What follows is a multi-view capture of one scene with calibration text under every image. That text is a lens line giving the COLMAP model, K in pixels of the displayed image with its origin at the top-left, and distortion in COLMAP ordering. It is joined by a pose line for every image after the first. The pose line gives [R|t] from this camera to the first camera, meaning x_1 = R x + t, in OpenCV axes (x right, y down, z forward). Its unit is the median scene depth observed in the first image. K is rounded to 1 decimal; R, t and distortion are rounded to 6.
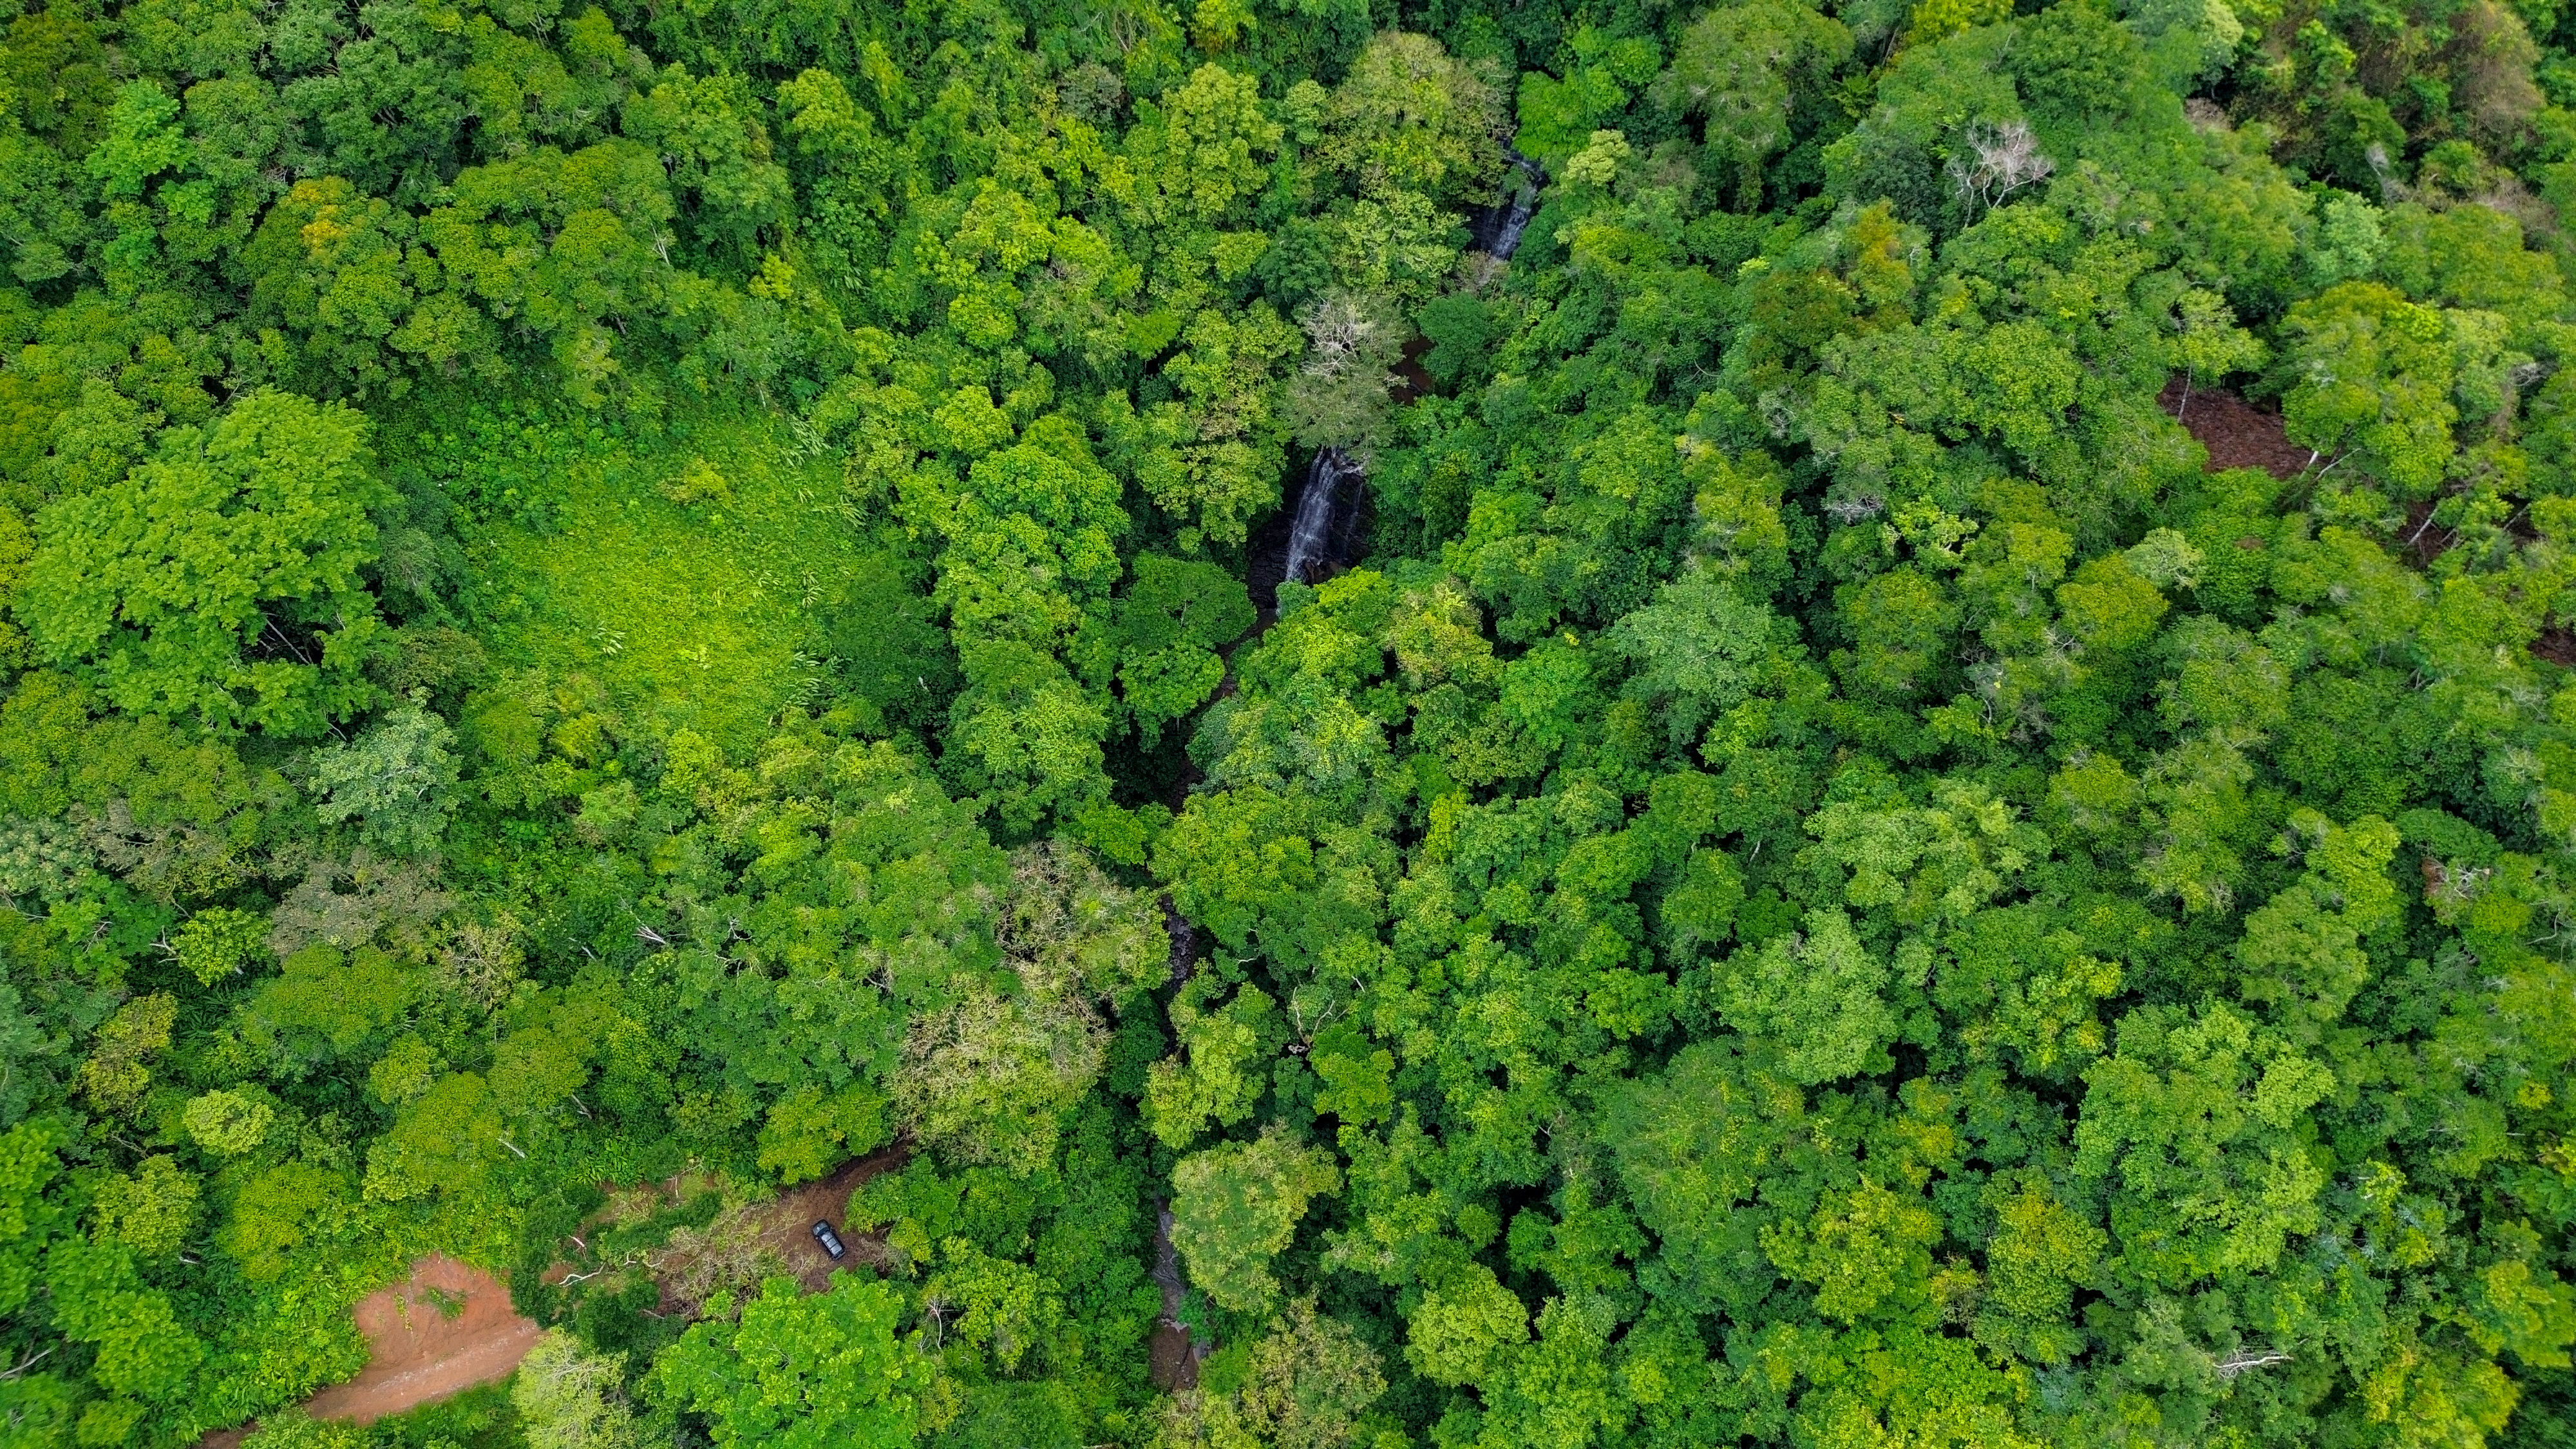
lens RADIAL K [[1789.7, 0, 1288.0], [0, 1789.7, 724.5], [0, 0, 1]] dist [0.049524, -0.038372]
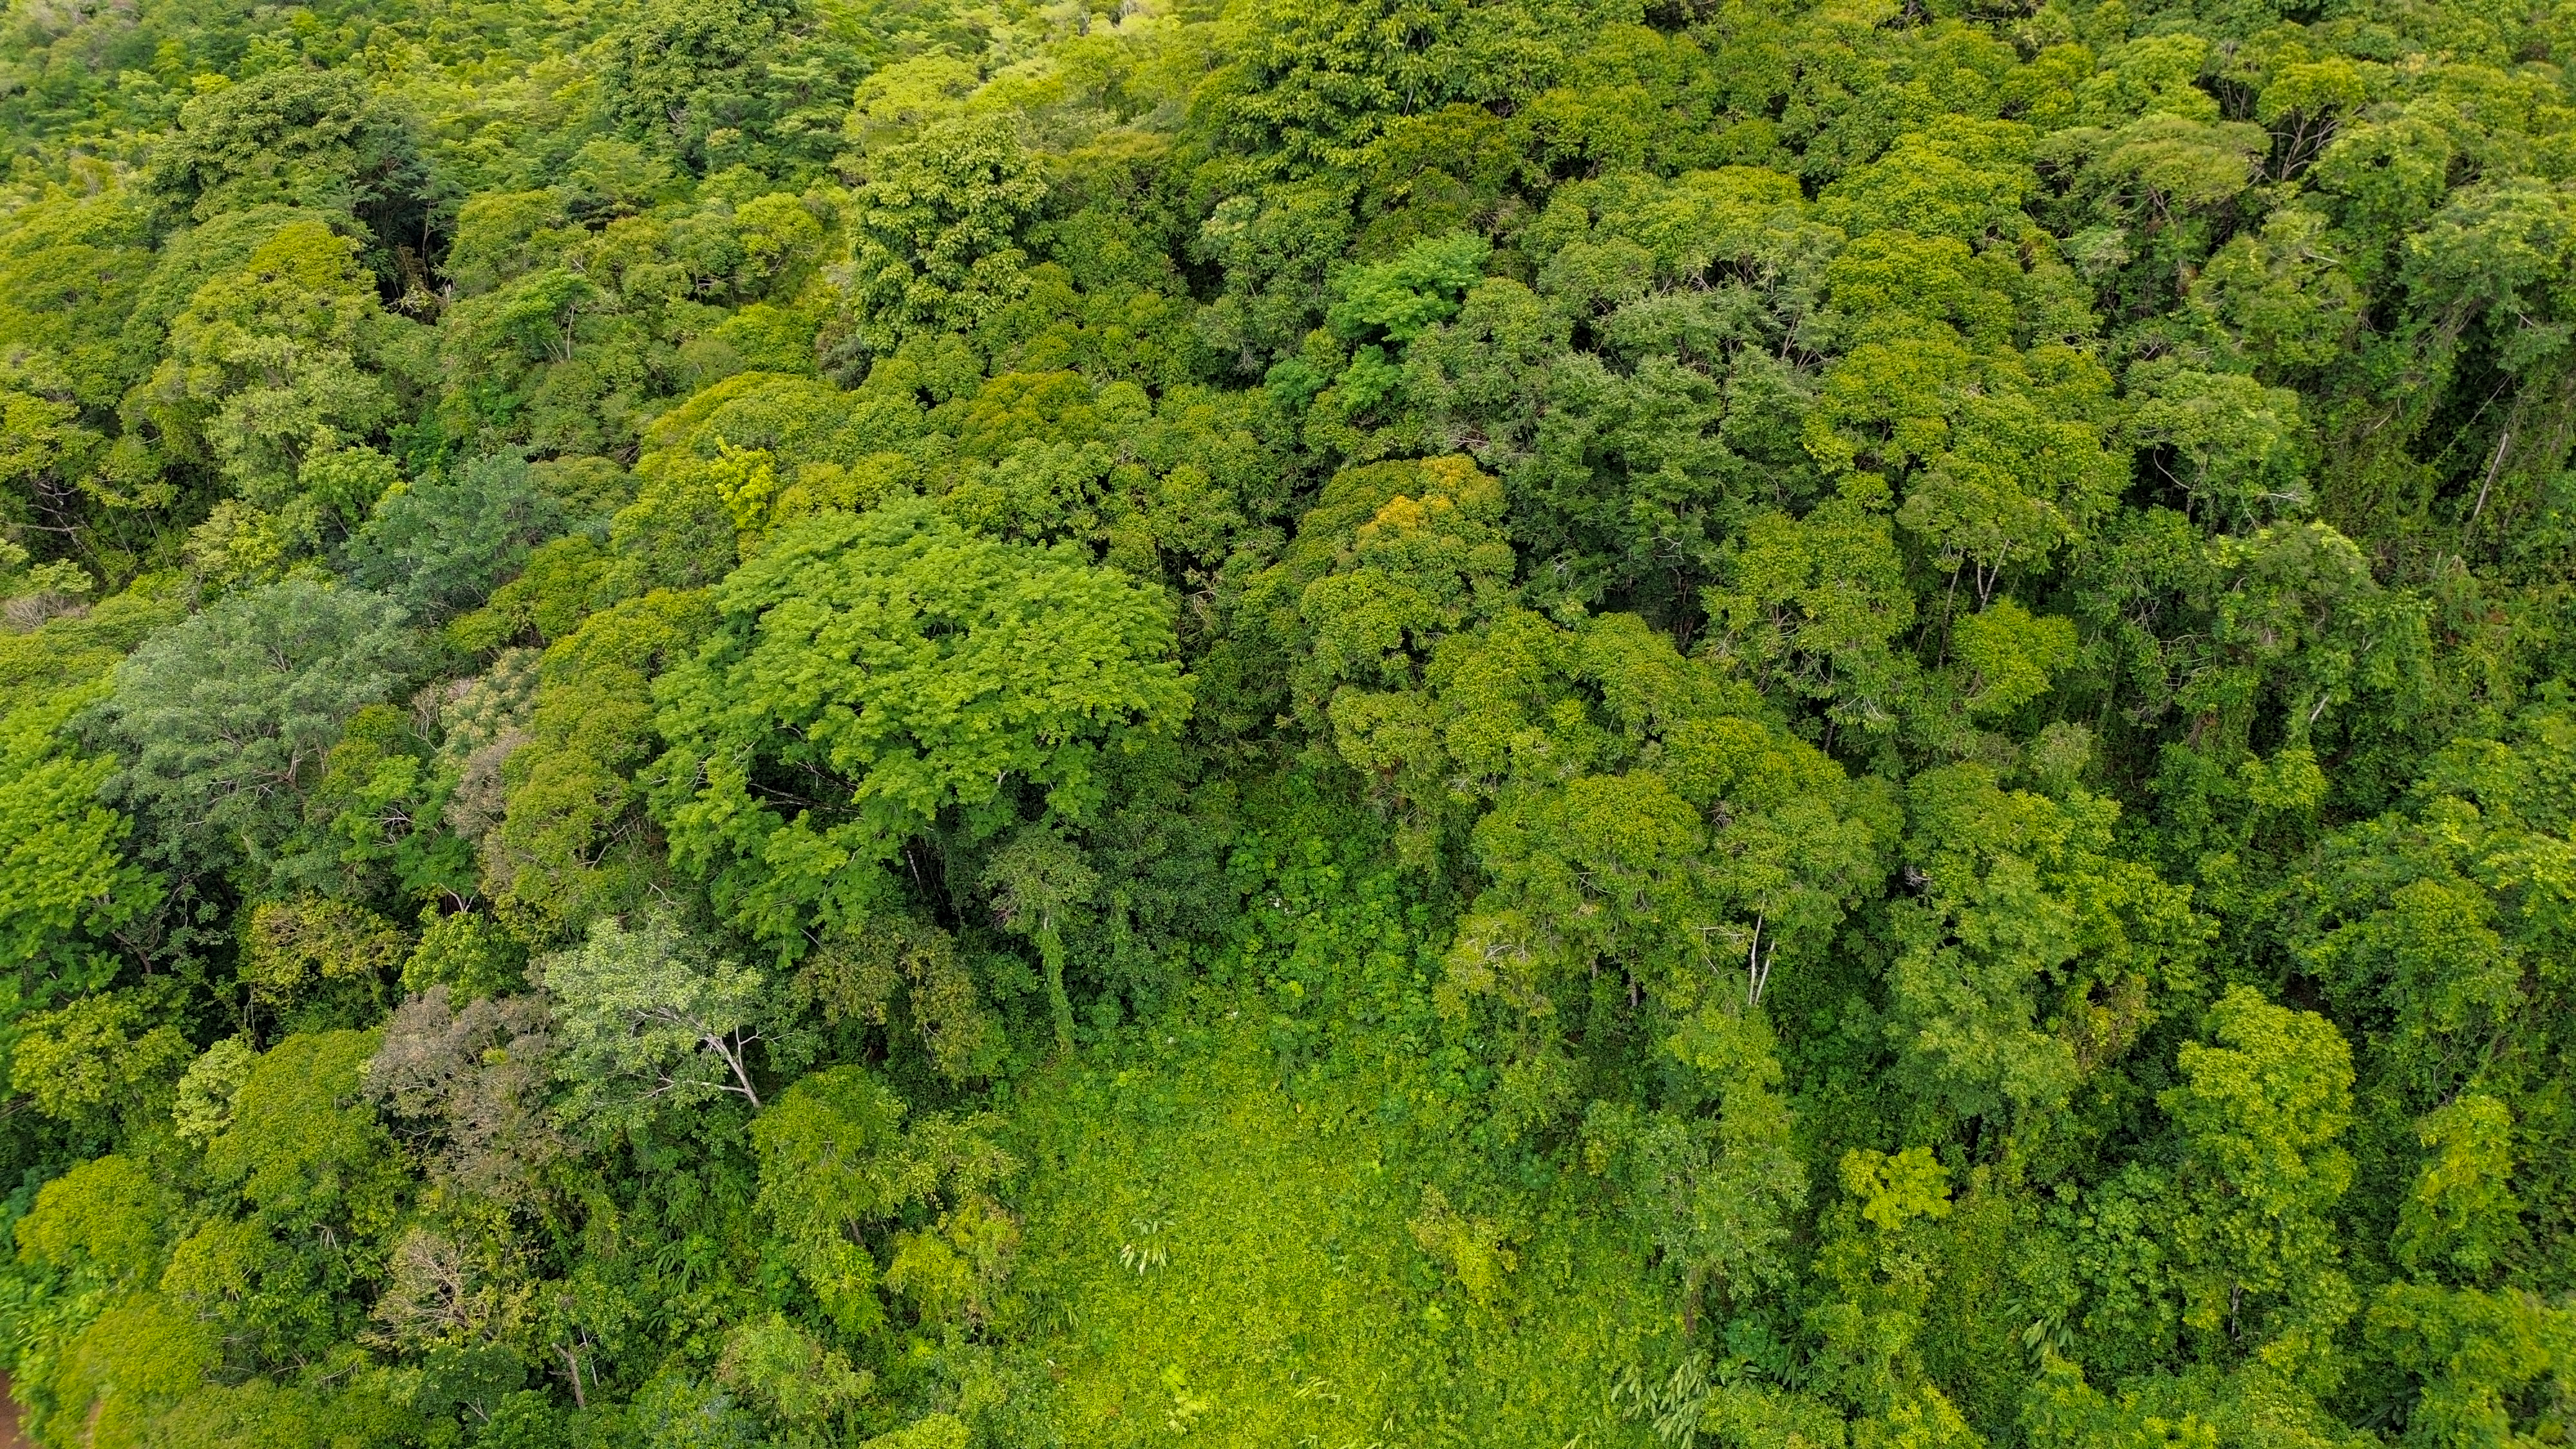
lens RADIAL K [[1789.7, 0, 1288.0], [0, 1789.7, 724.5], [0, 0, 1]] dist [0.049524, -0.038372]
pose [[0.256359, 0.604550, -0.754188, -0.033901], [-0.848820, 0.514048, 0.123530, -0.241071], [0.462368, 0.608501, 0.644935, 0.550424]]
